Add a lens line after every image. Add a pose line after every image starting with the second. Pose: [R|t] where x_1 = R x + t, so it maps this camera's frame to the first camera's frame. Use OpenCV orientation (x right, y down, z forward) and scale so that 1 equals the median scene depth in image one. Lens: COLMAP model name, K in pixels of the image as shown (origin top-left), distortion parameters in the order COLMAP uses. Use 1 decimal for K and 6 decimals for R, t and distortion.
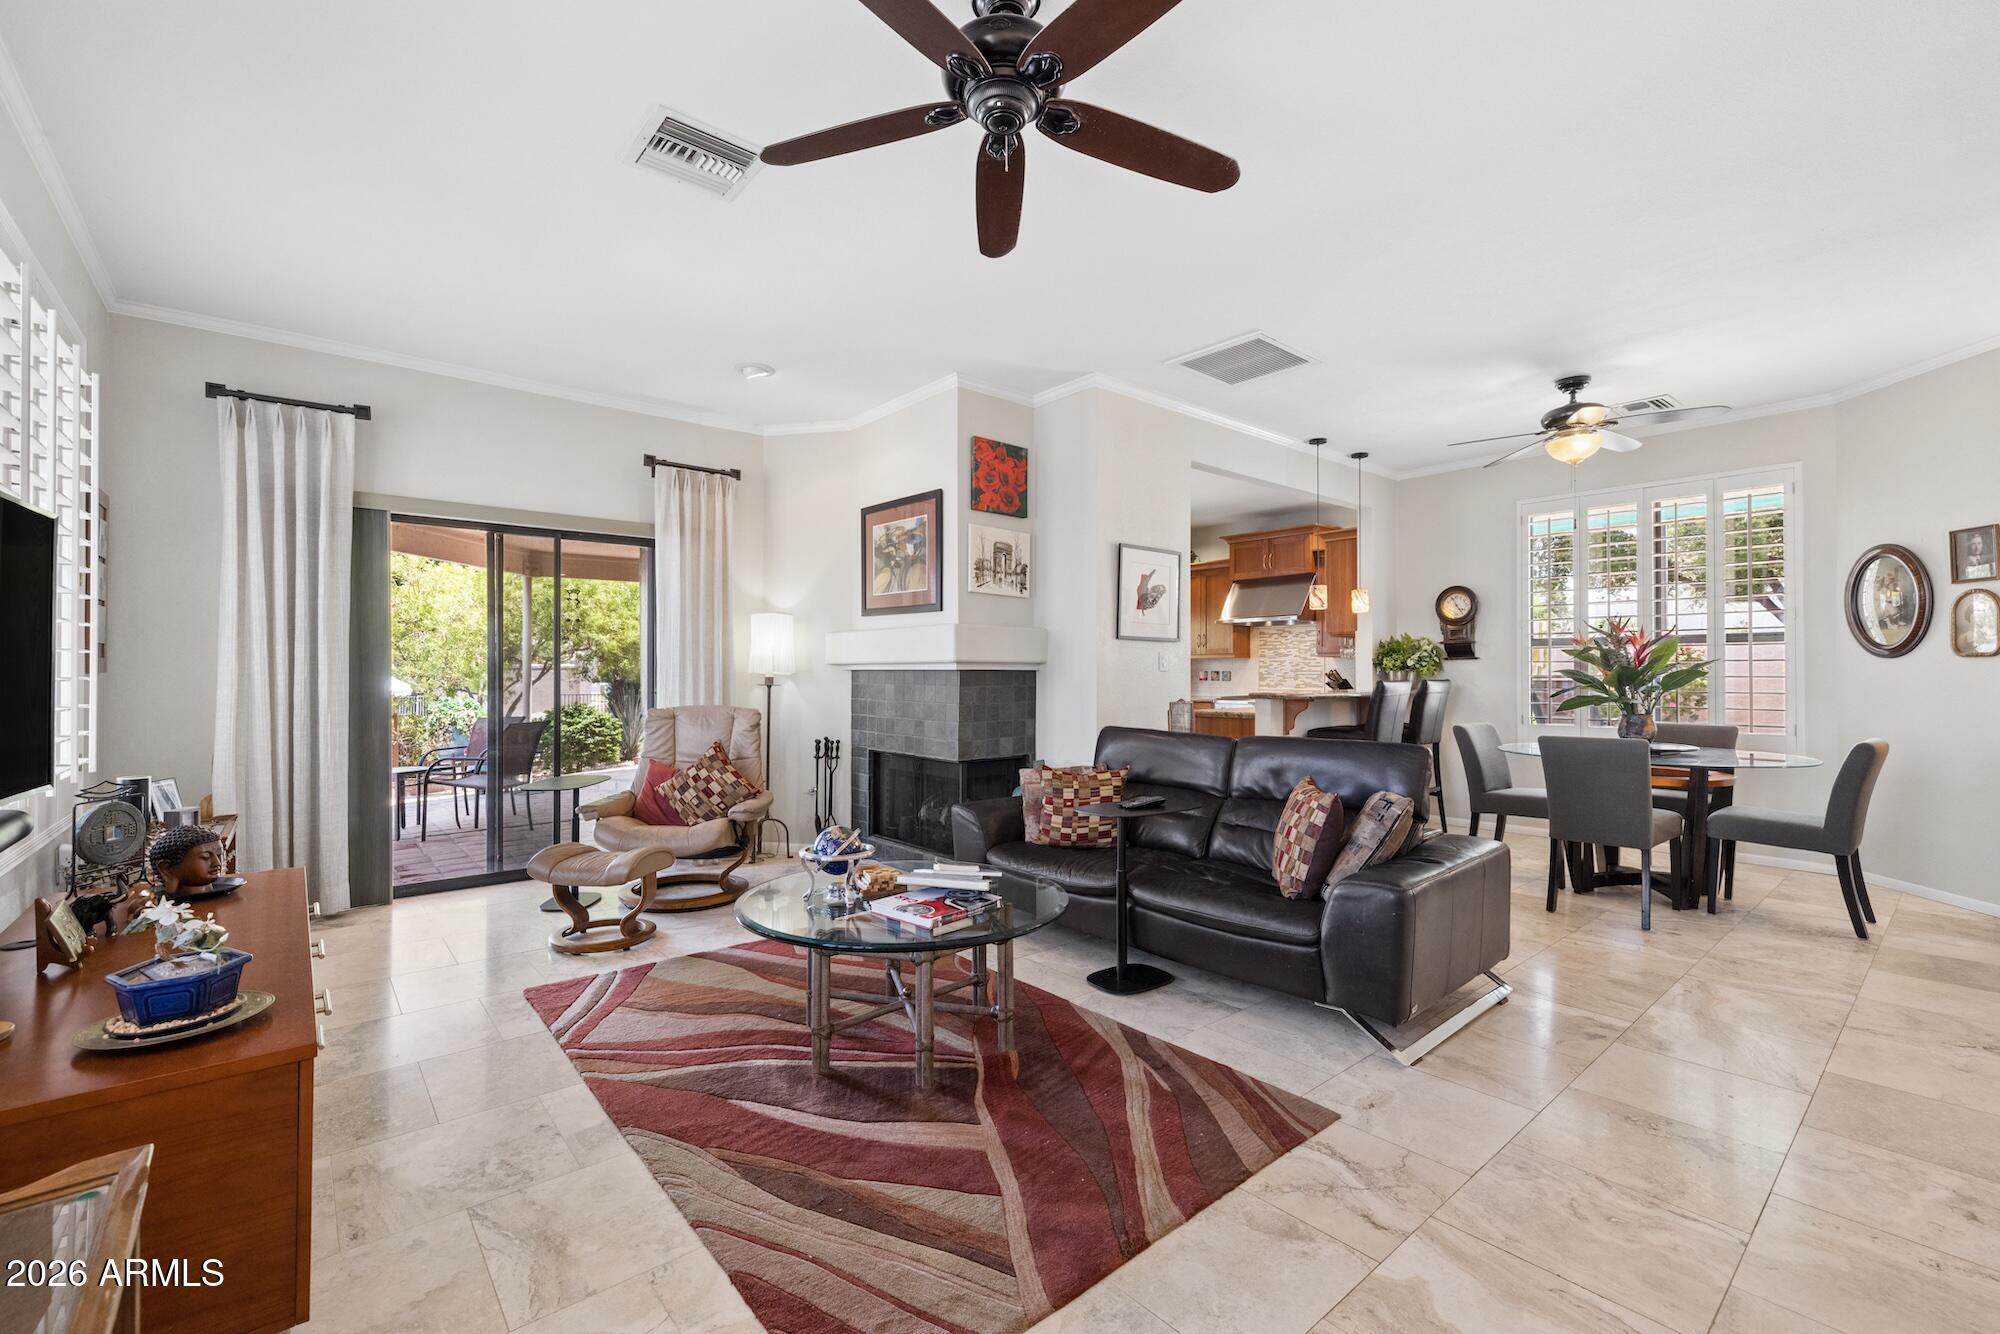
lens RADIAL K [[840.7, 0, 989.1], [0, 840.7, 666.8], [0, 0, 1]] dist [0.000493, -0.000287]
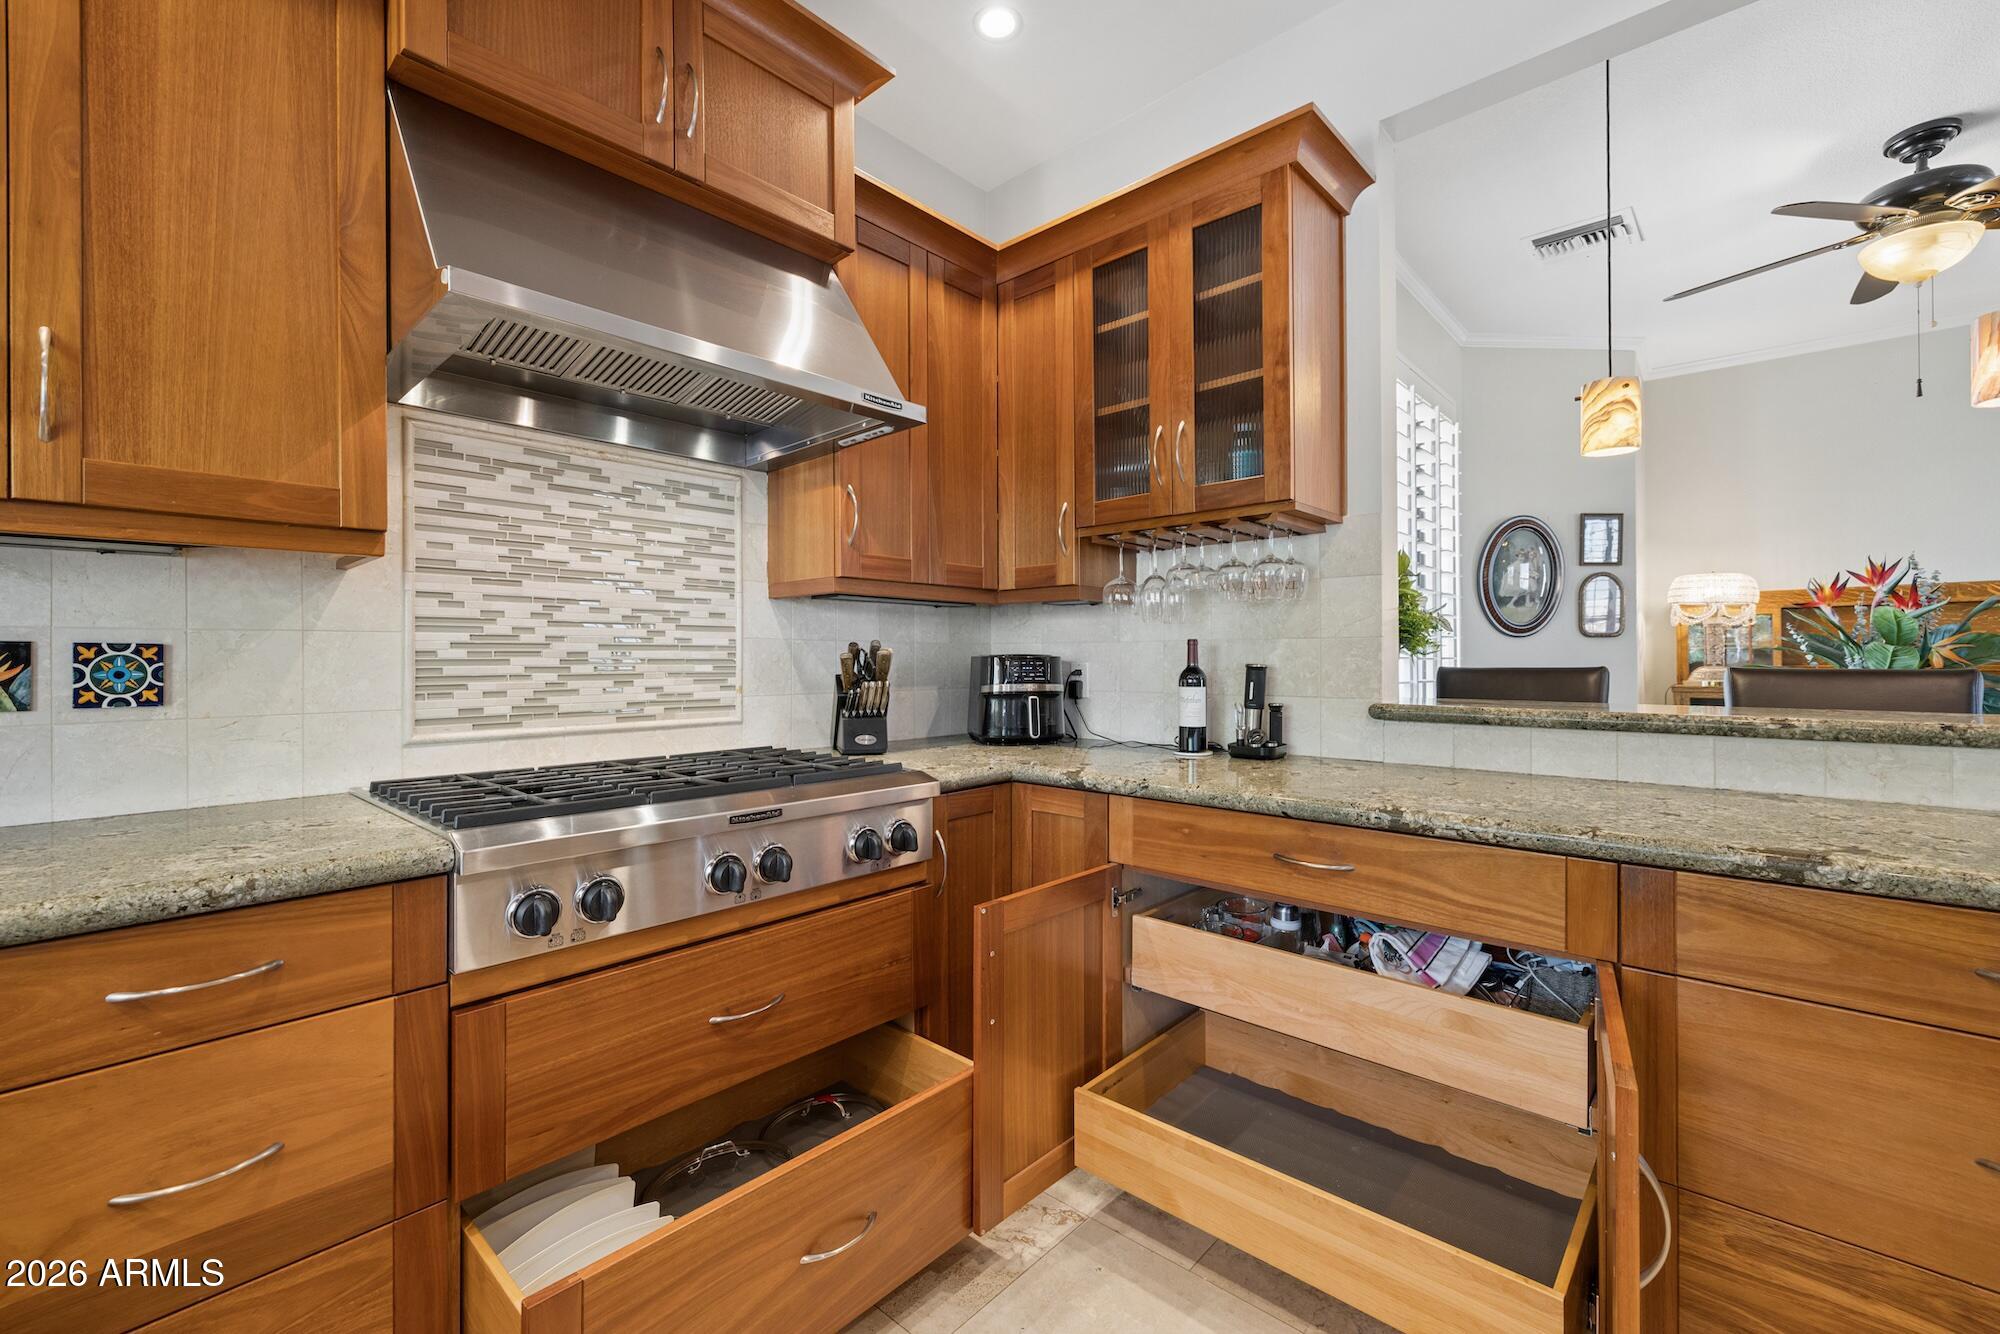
lens RADIAL K [[840.7, 0, 991.8], [0, 840.7, 655.3], [0, 0, 1]] dist [0.000493, -0.000287]
pose [[-0.141998, 0.006725, 0.989844, 0.219347], [-0.001612, 0.999974, -0.007025, 0.016562], [-0.989866, -0.002593, -0.141984, 1.680601]]
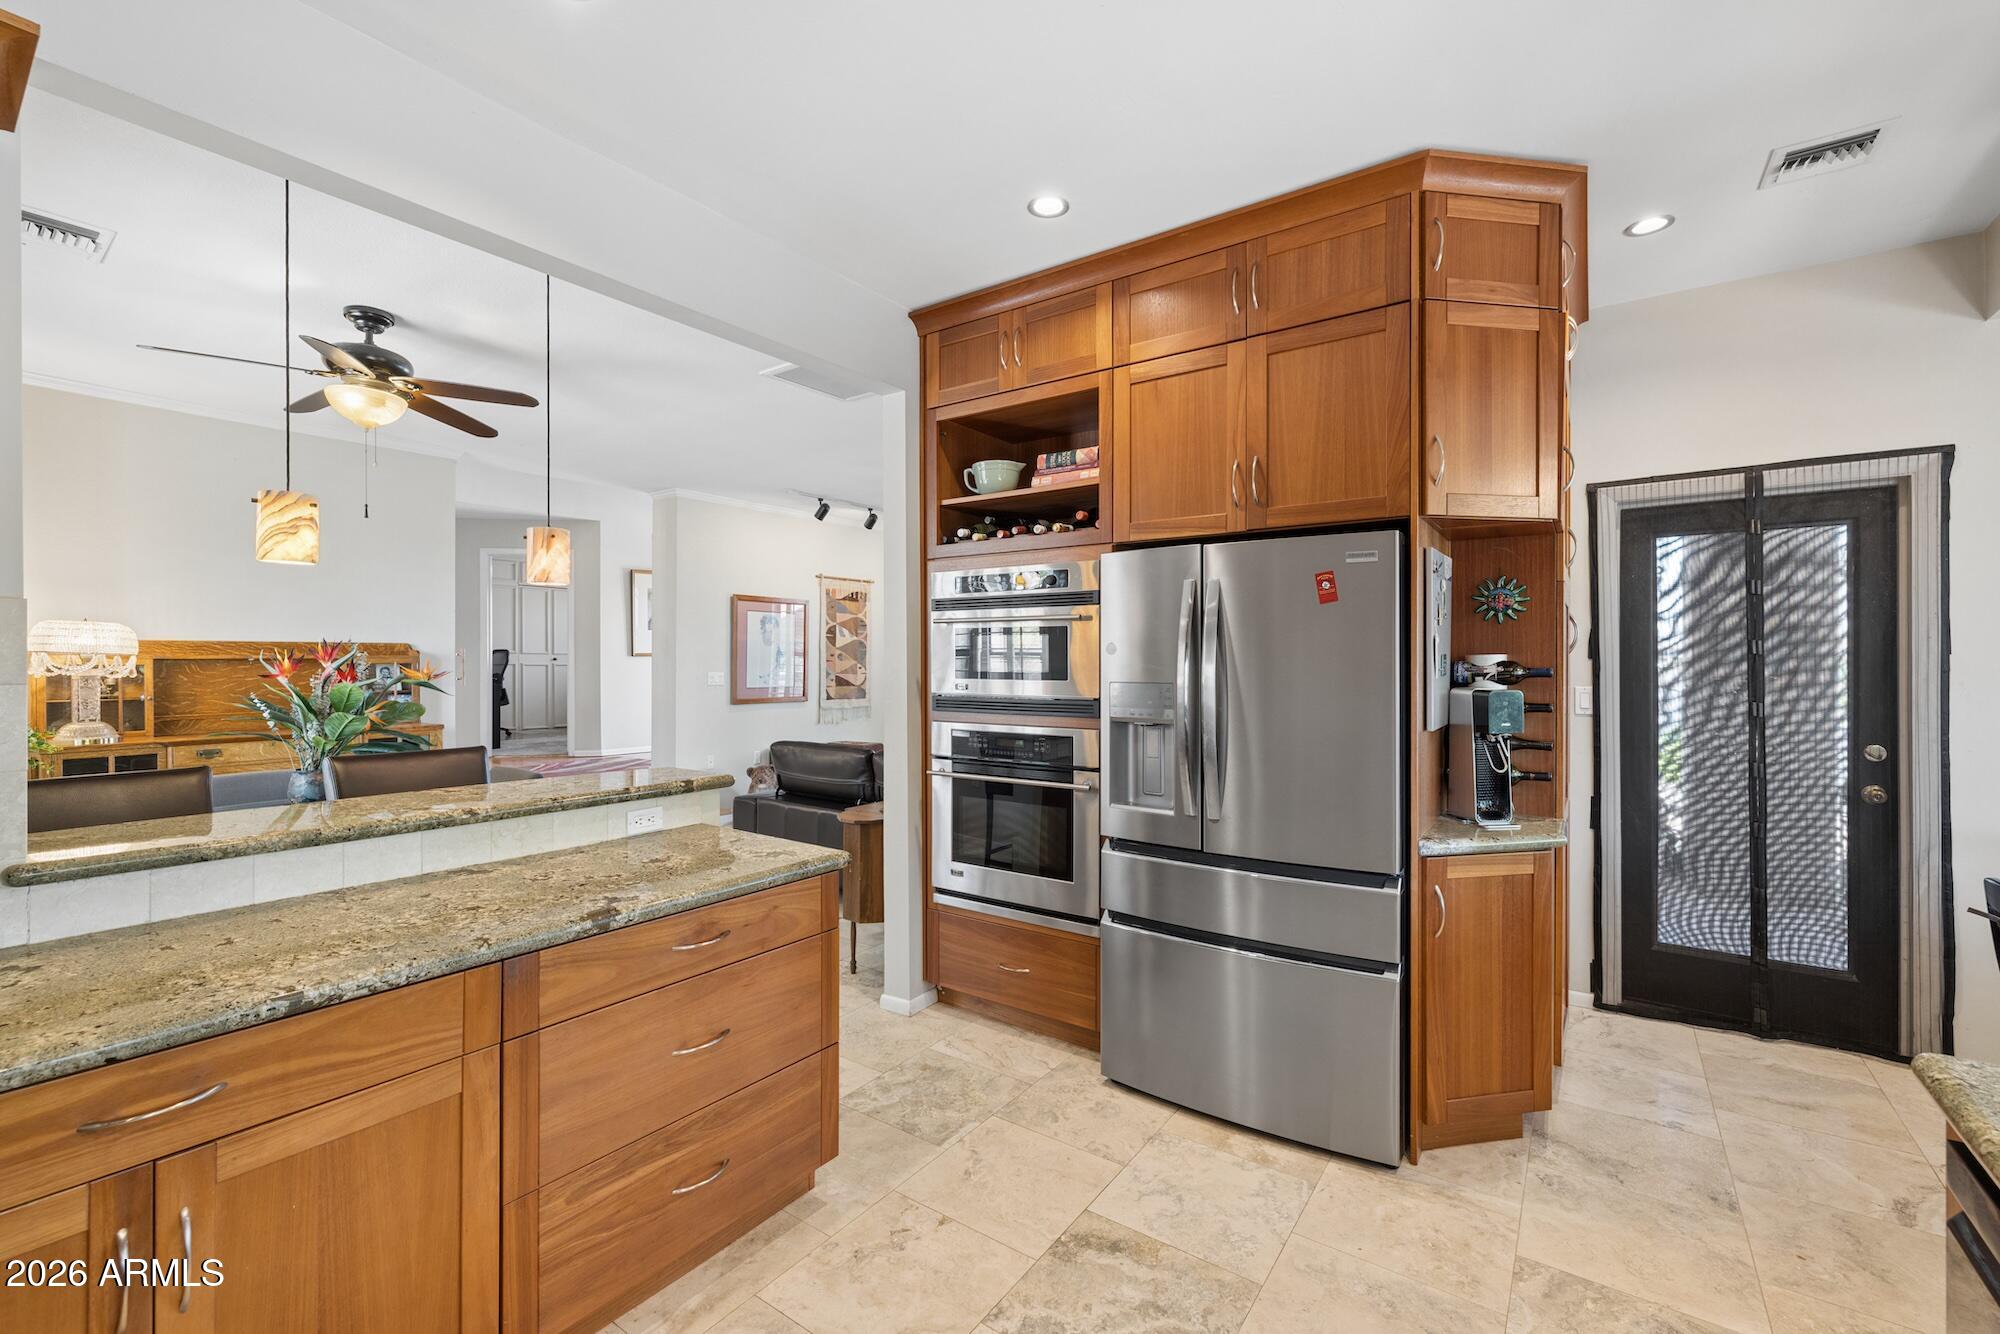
lens RADIAL K [[840.7, 0, 992.6], [0, 840.7, 657.9], [0, 0, 1]] dist [0.000493, -0.000287]
pose [[-0.968060, 0.000781, -0.250717, 0.349851], [0.002924, 0.999962, -0.008173, -0.034609], [0.250701, -0.008645, -0.968026, 1.812683]]
